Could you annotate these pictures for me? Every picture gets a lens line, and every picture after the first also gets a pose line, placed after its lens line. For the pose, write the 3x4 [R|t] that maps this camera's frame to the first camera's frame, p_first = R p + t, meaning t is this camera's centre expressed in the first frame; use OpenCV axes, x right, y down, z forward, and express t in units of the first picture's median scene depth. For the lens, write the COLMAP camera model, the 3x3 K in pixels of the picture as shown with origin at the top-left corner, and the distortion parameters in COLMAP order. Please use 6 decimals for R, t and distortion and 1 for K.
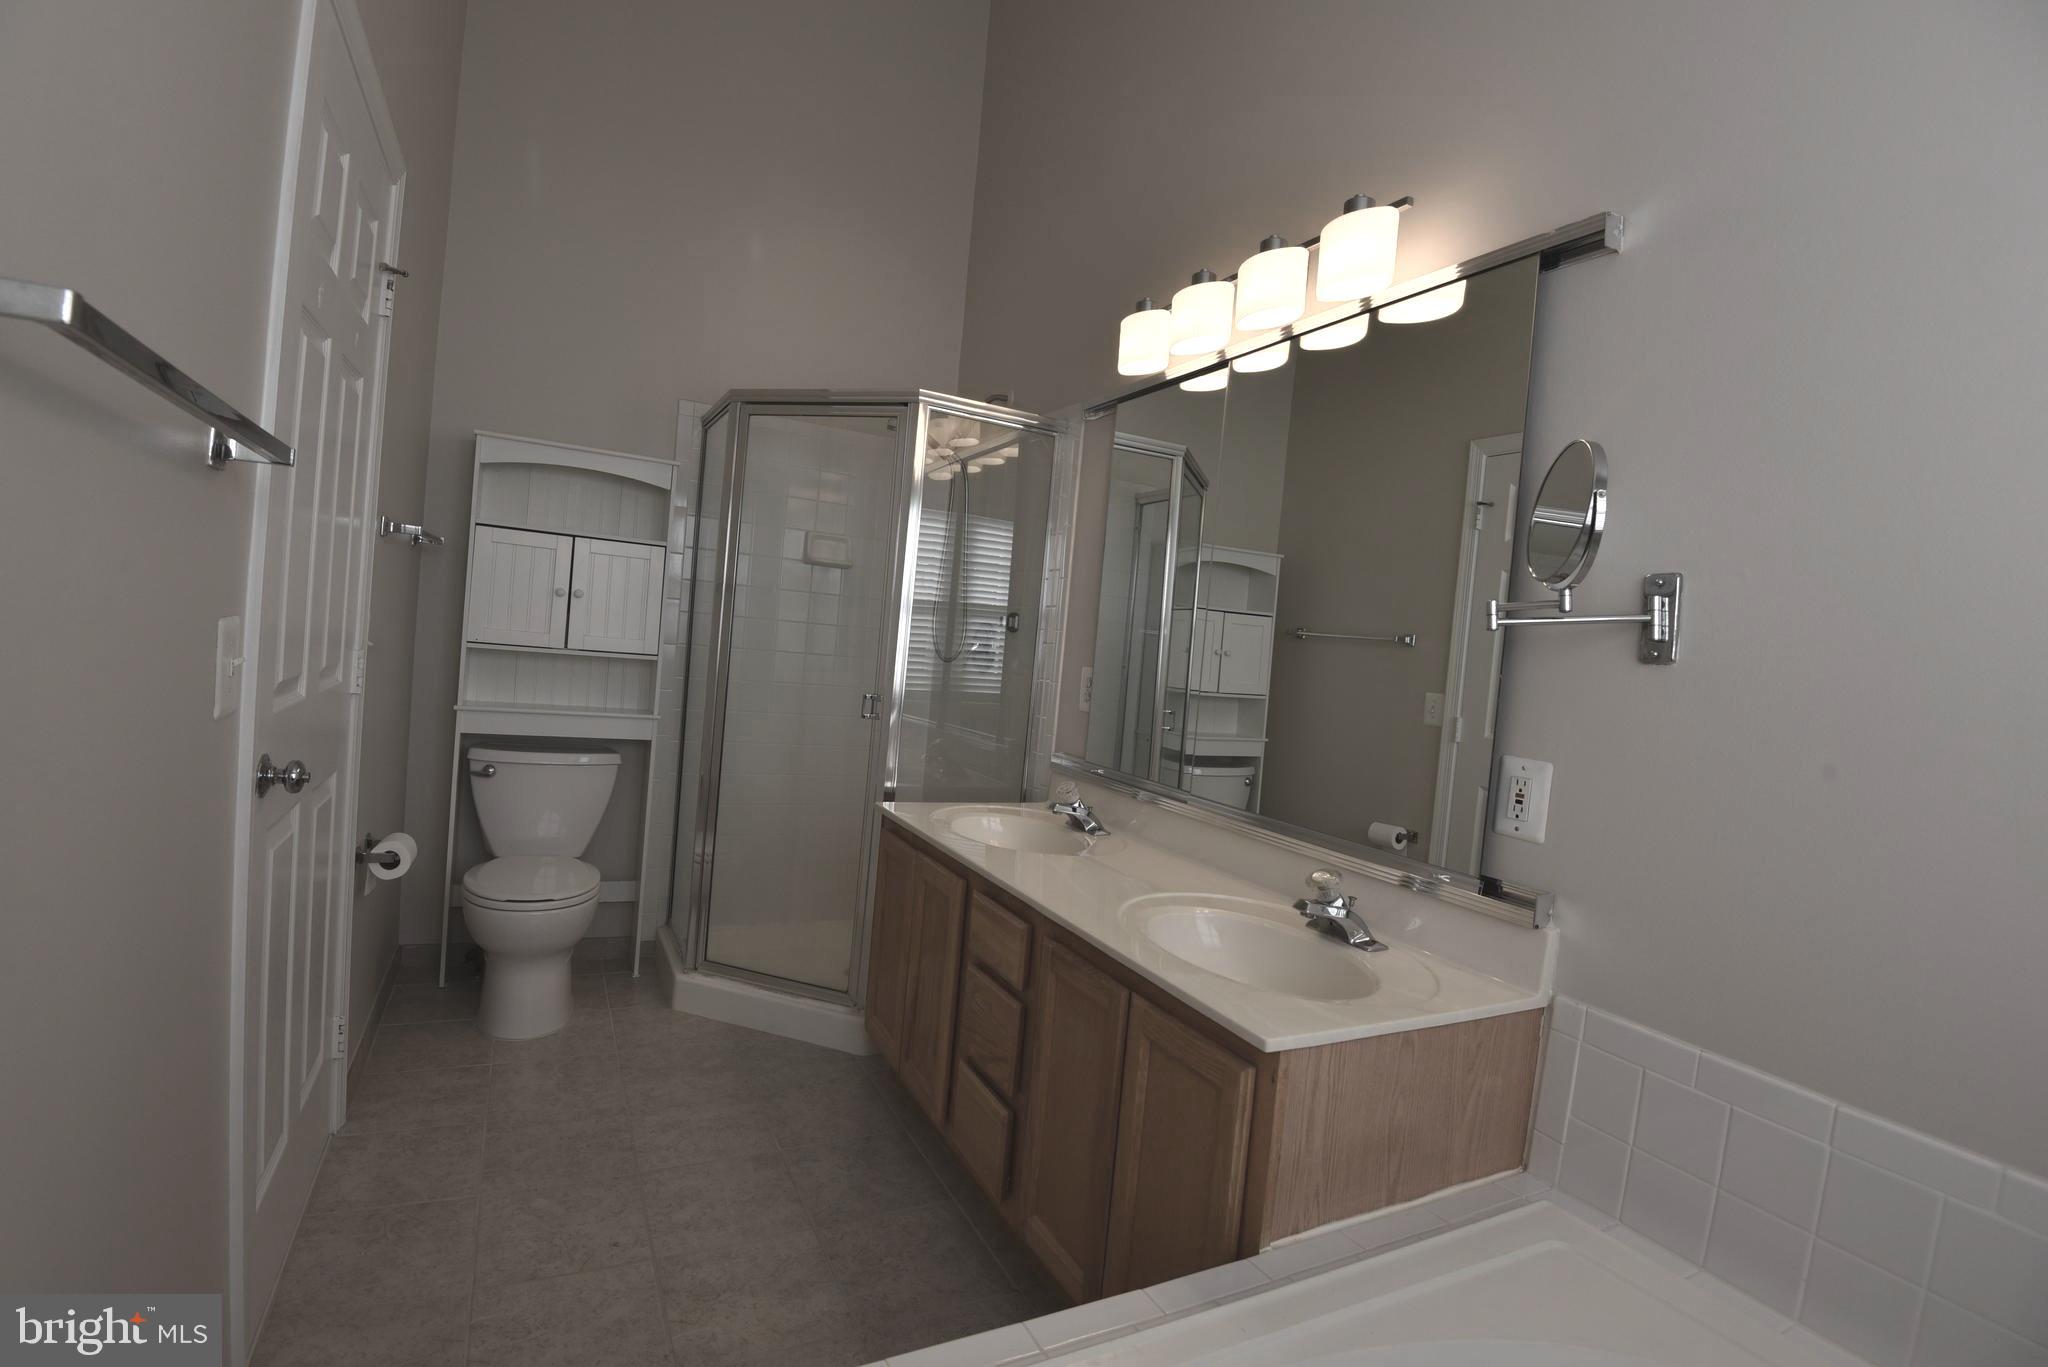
lens RADIAL K [[952.4, 0, 1017.4], [0, 952.4, 685.3], [0, 0, 1]] dist [-0.017596, -0.014817]
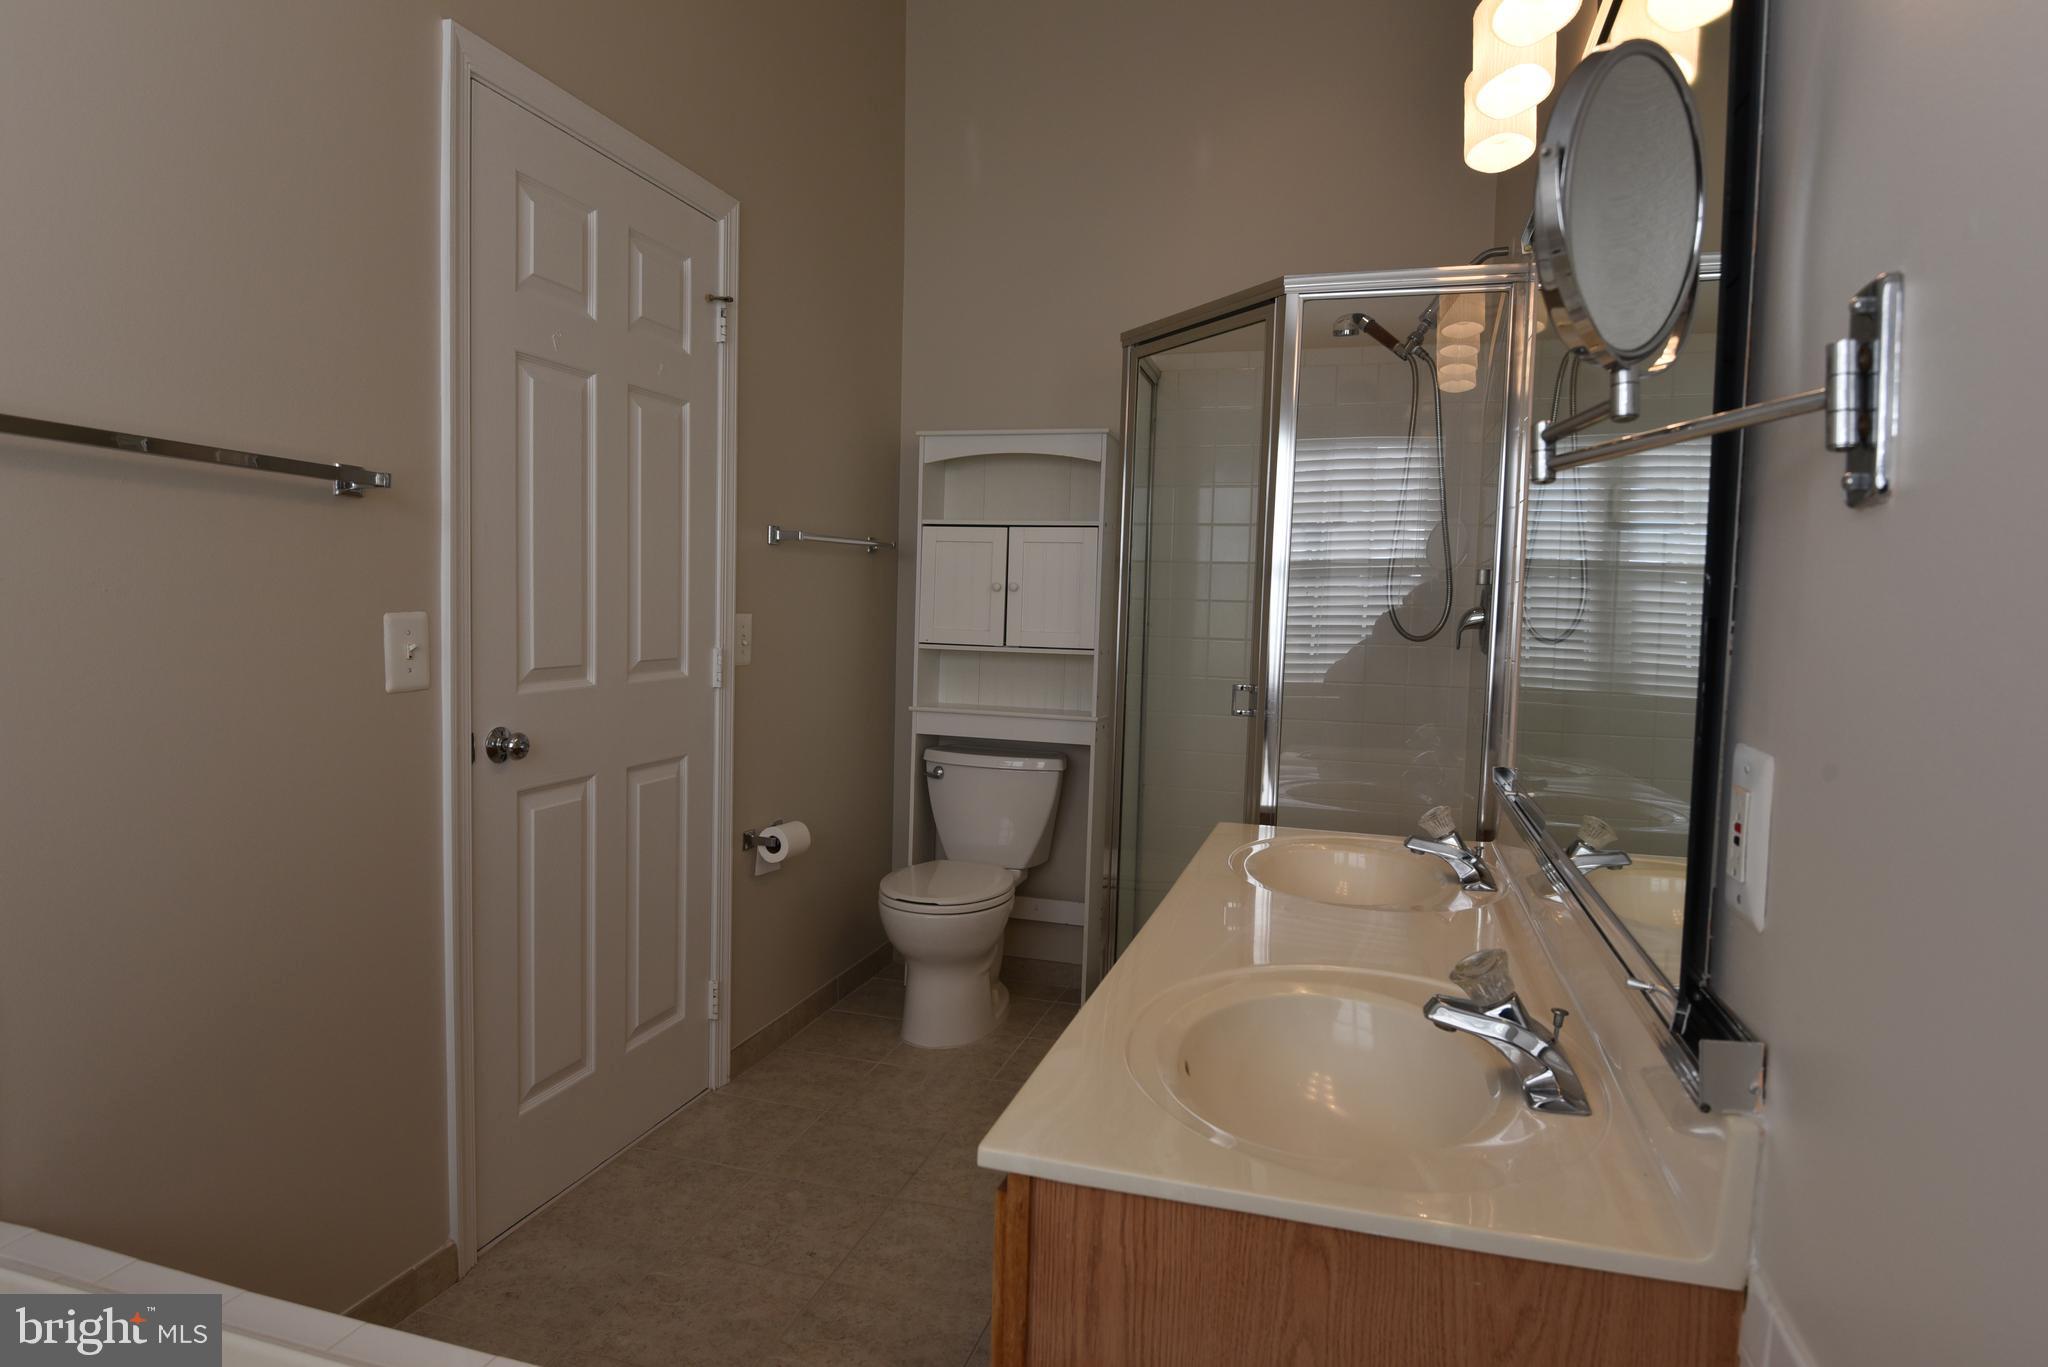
lens RADIAL K [[1173.6, 0, 1024.0], [0, 1173.6, 683.5], [0, 0, 1]] dist [0.008084, 0.000108]
pose [[0.729643, -0.018512, -0.683577, 0.373871], [0.004721, 0.999746, -0.022035, 0.026935], [0.683812, 0.012850, 0.729545, 0.176447]]
